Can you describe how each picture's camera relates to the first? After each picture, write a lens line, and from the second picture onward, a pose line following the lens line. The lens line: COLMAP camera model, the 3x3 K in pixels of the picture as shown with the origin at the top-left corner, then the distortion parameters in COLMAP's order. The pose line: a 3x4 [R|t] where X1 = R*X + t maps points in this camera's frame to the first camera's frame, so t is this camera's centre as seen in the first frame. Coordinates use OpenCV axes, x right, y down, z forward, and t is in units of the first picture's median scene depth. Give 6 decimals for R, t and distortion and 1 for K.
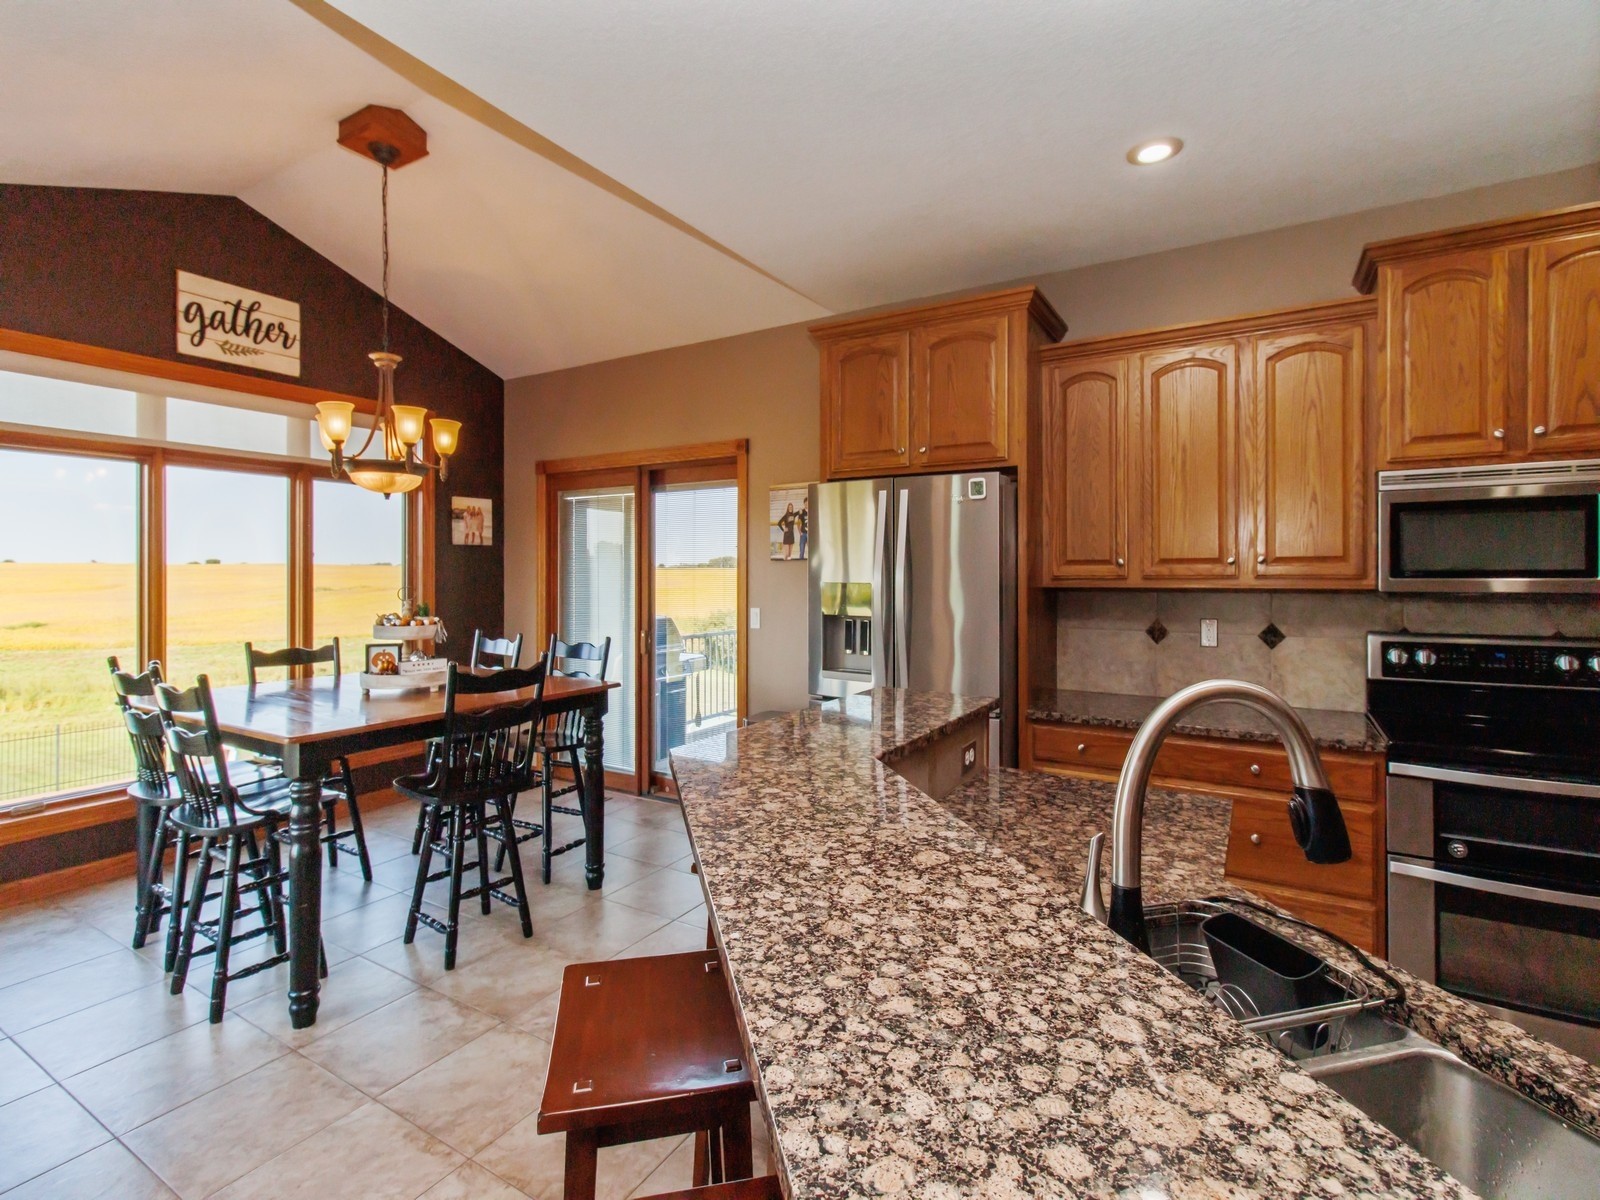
lens RADIAL K [[756.1, 0, 802.2], [0, 756.1, 572.1], [0, 0, 1]] dist [0.002036, 0.000083]
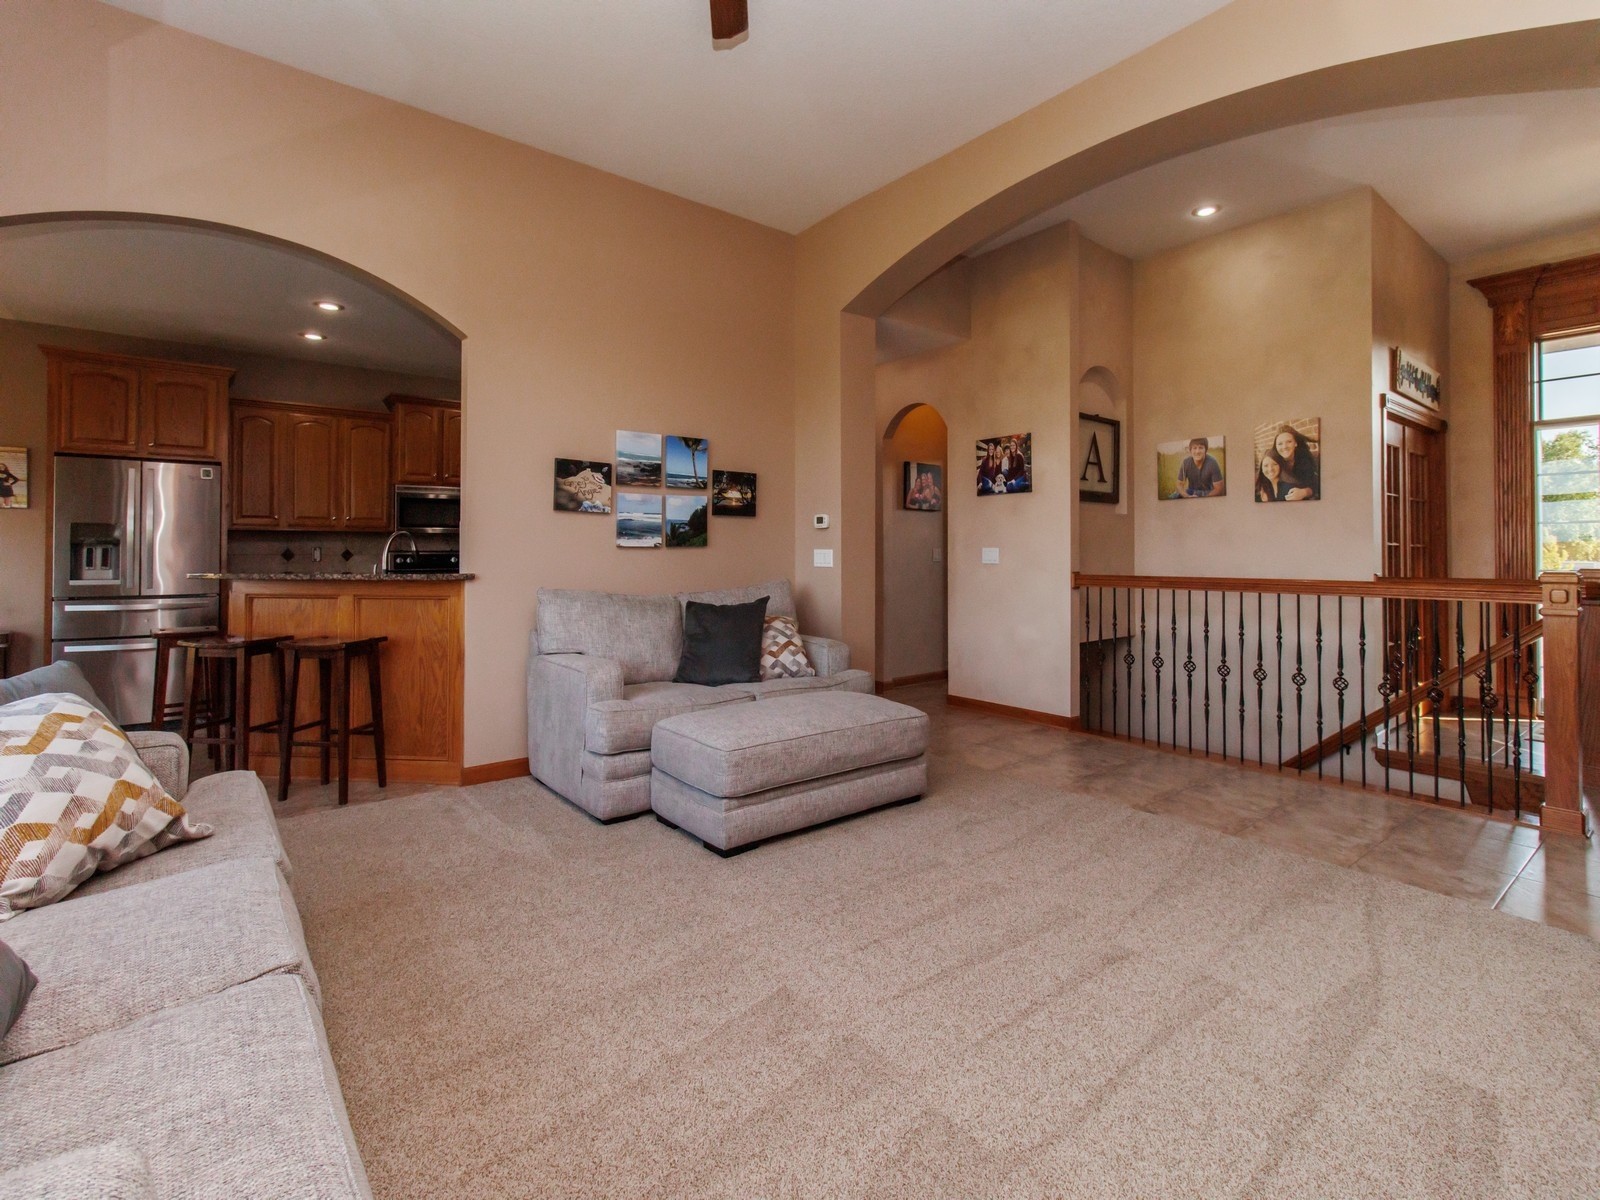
lens RADIAL K [[758.2, 0, 800.4], [0, 758.2, 547.4], [0, 0, 1]] dist [0.002514, 0.000281]
pose [[0.351596, 0.005727, 0.936134, -0.753852], [0.001335, 0.999977, -0.006619, 0.063625], [-0.936151, 0.003577, 0.351581, -0.767133]]
